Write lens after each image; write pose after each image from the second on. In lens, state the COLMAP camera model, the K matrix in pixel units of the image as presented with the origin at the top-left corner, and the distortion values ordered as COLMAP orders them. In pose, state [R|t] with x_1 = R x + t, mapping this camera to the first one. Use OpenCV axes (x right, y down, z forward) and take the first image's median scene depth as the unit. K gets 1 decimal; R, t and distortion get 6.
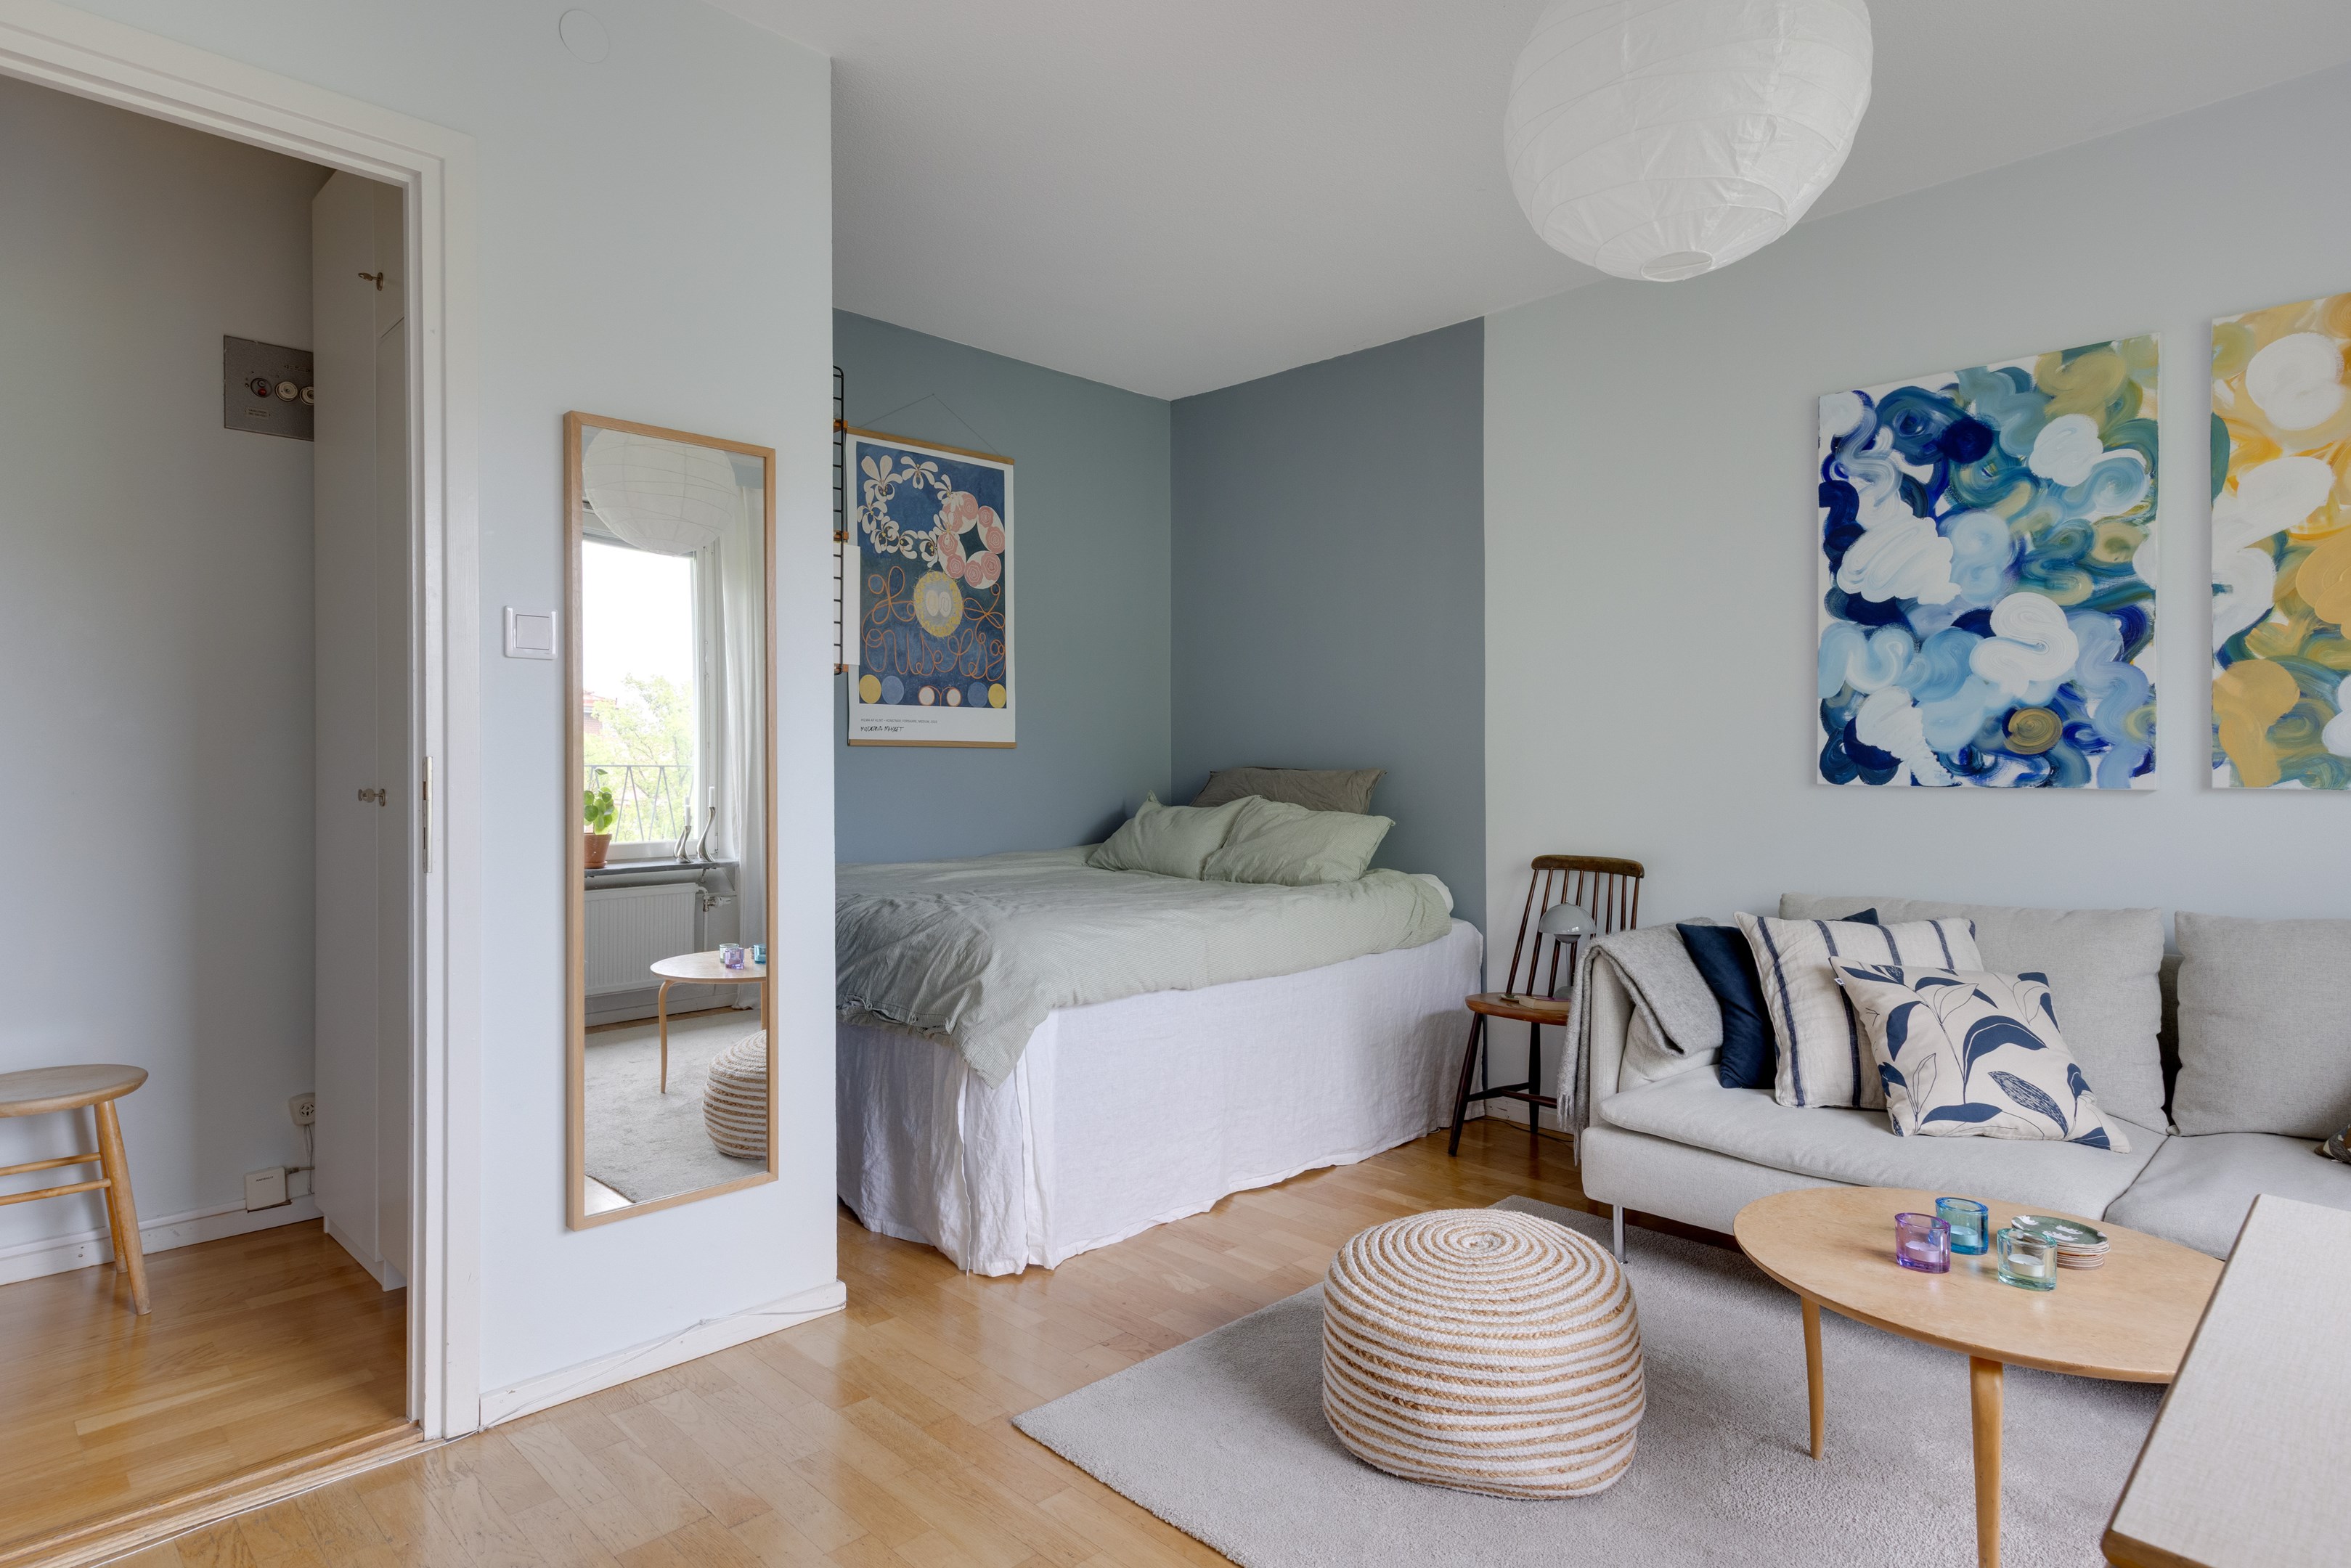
lens RADIAL K [[1215.3, 0, 1133.4], [0, 1215.3, 740.5], [0, 0, 1]] dist [0.024953, 0.000326]
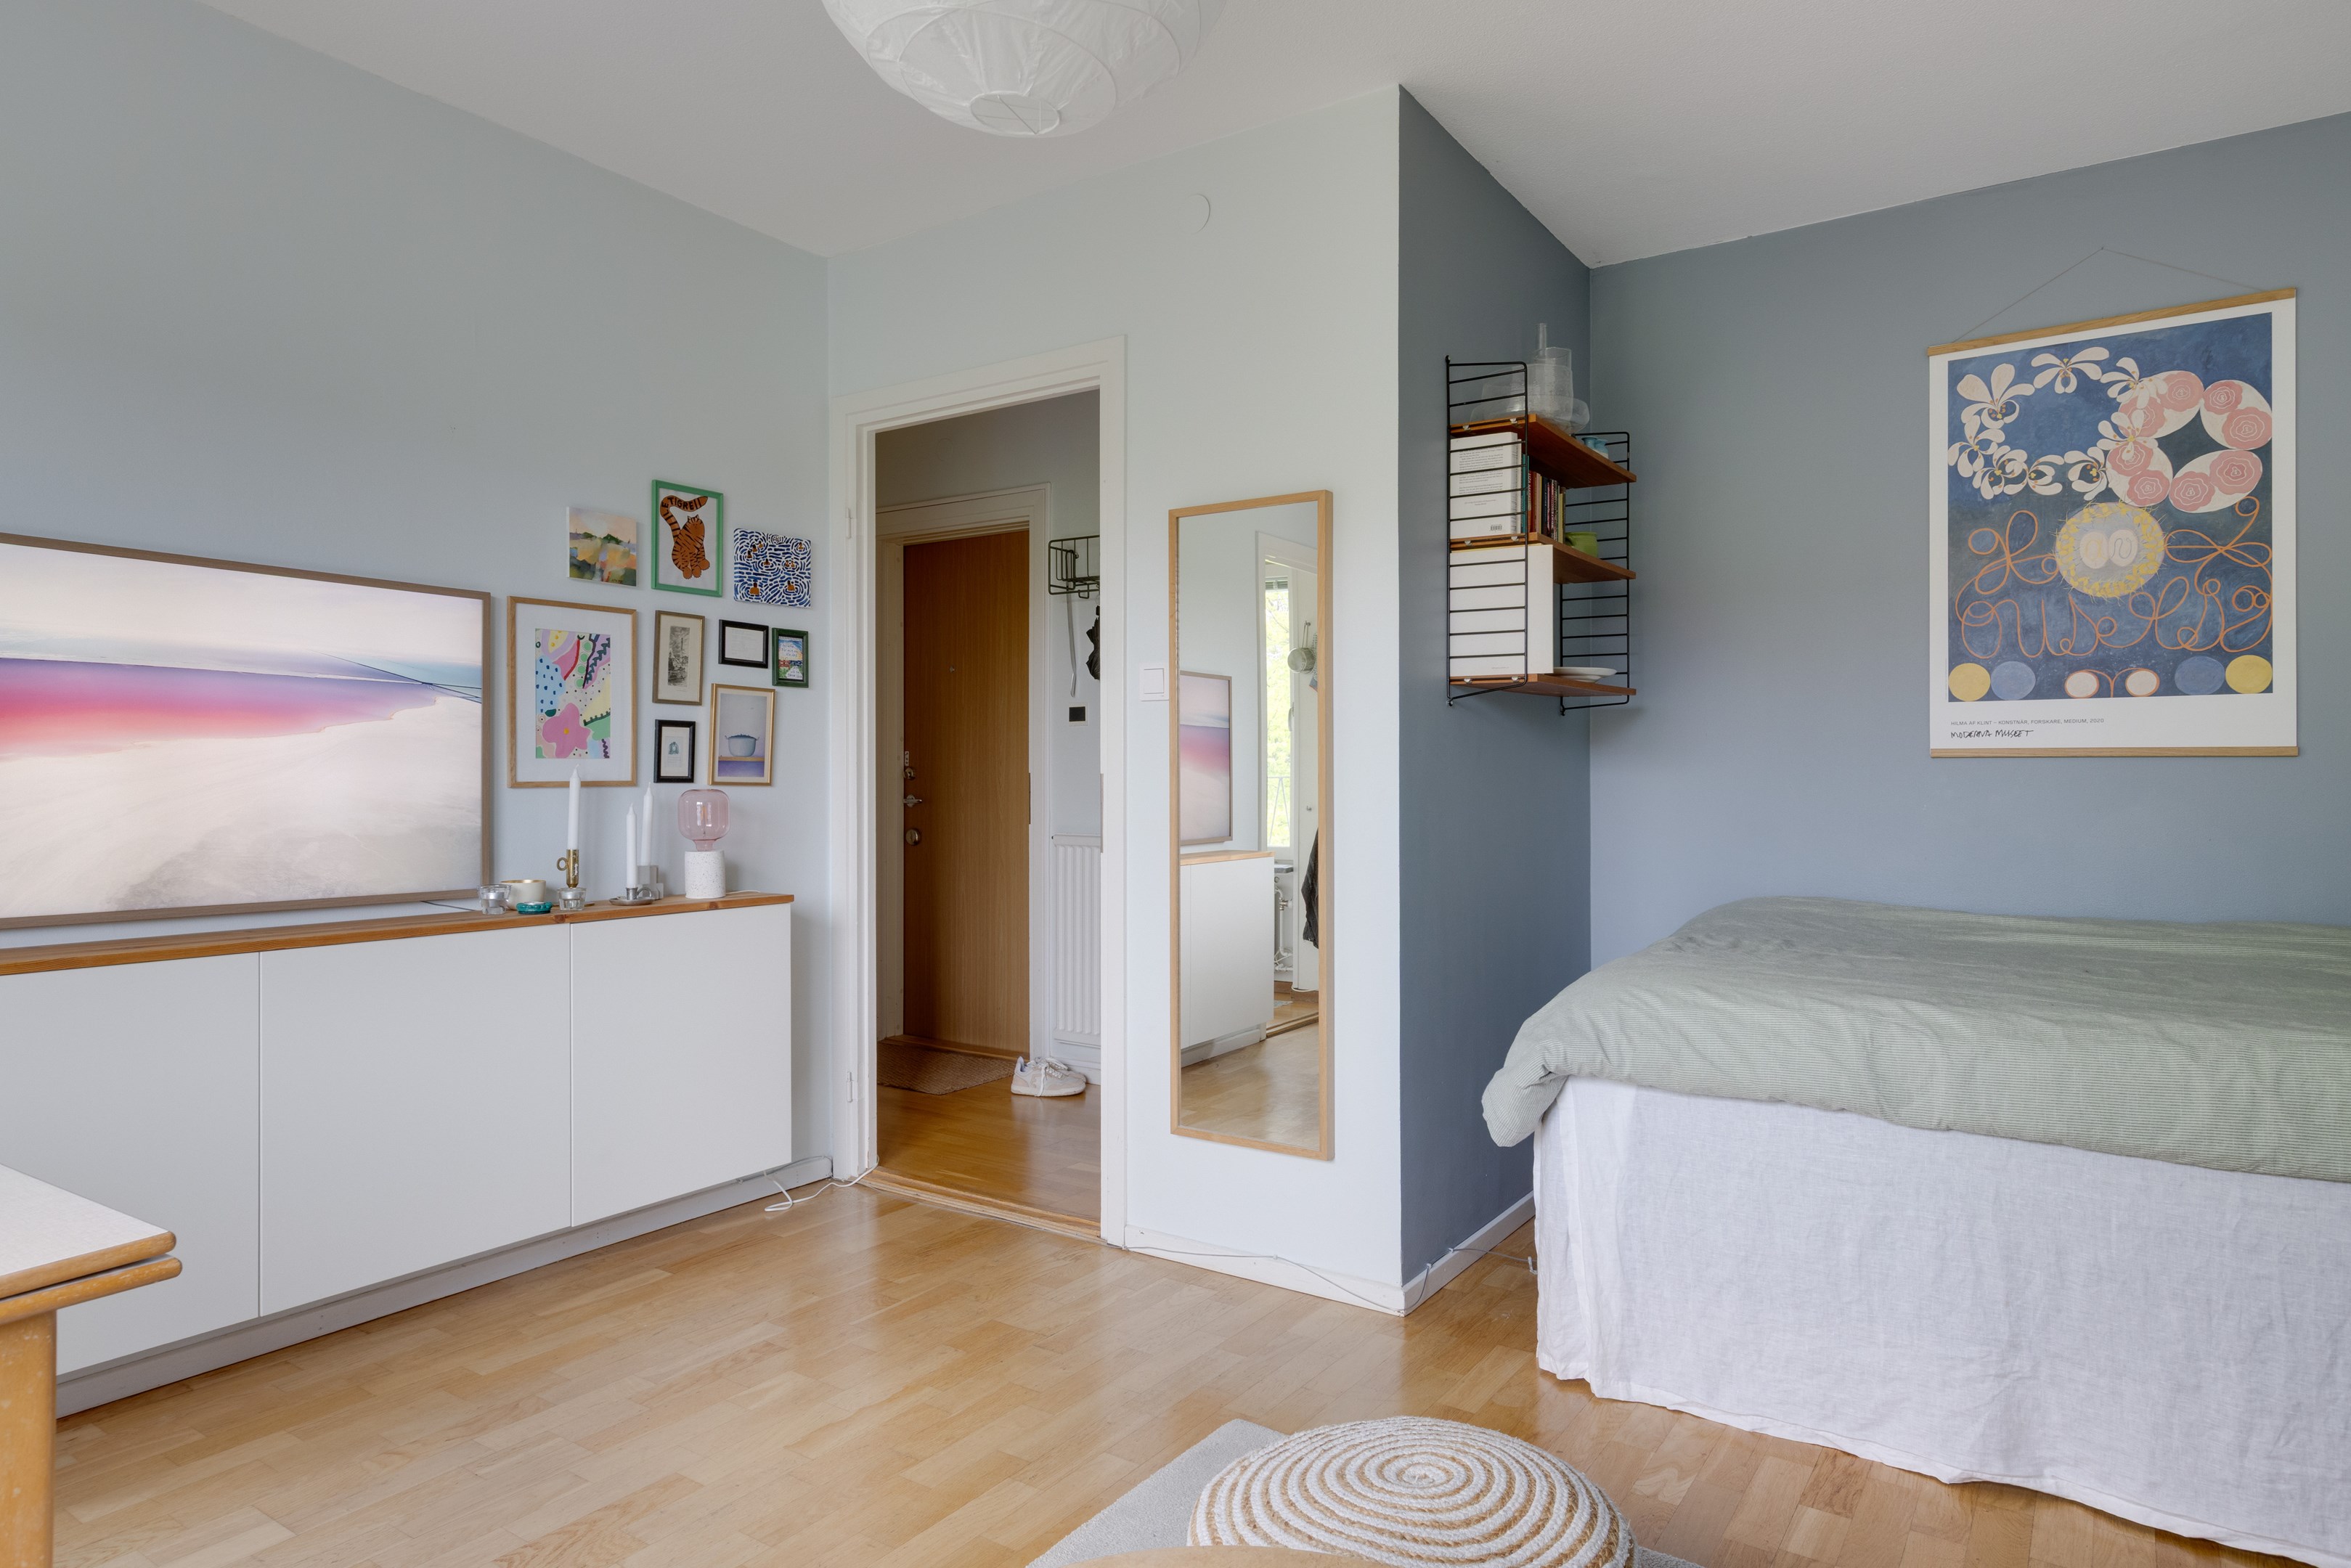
lens RADIAL K [[1336.1, 0, 1229.9], [0, 1336.1, 767.3], [0, 0, 1]] dist [0.009843, -0.000922]
pose [[0.275082, -0.007070, -0.961395, 0.614129], [0.016450, 0.999861, -0.002646, 0.007450], [0.961280, -0.015087, 0.275160, 0.436588]]
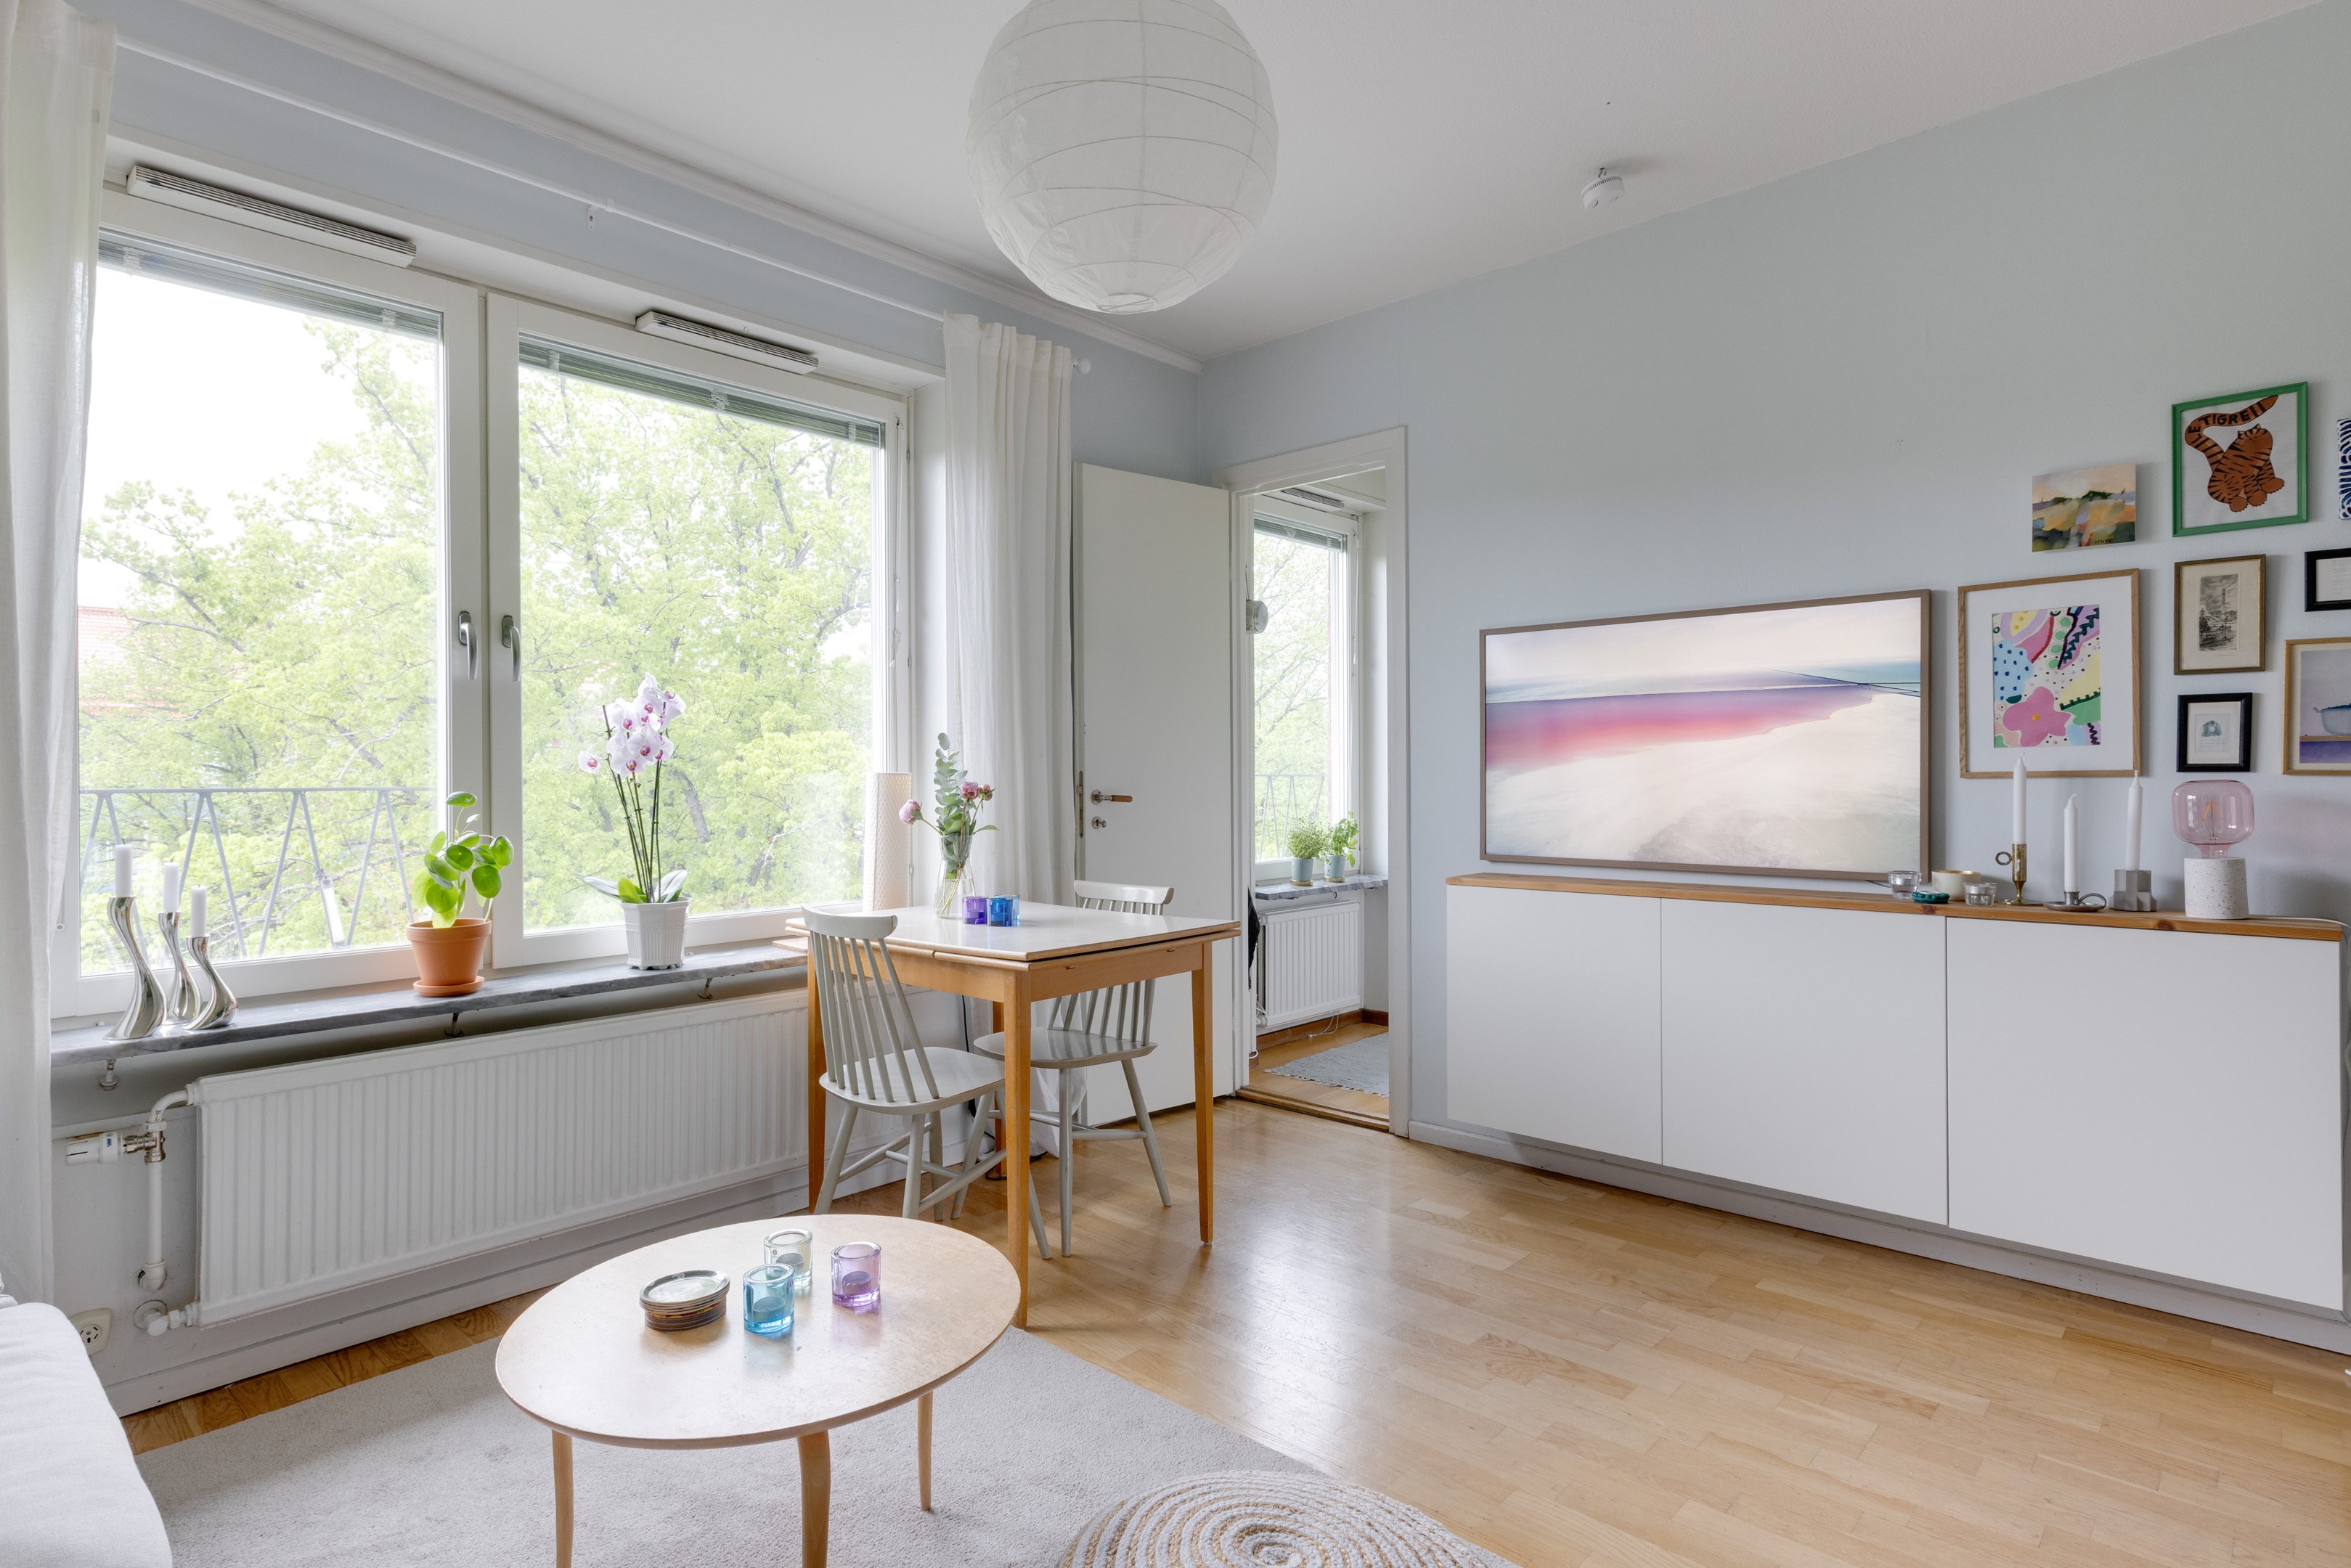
lens RADIAL K [[1323.7, 0, 1135.4], [0, 1323.7, 756.4], [0, 0, 1]] dist [0.010695, 0.001837]
pose [[-0.998089, 0.006054, -0.061503, 0.225474], [0.008420, 0.999231, -0.038291, 0.025915], [0.061224, -0.038736, -0.997372, 1.078320]]
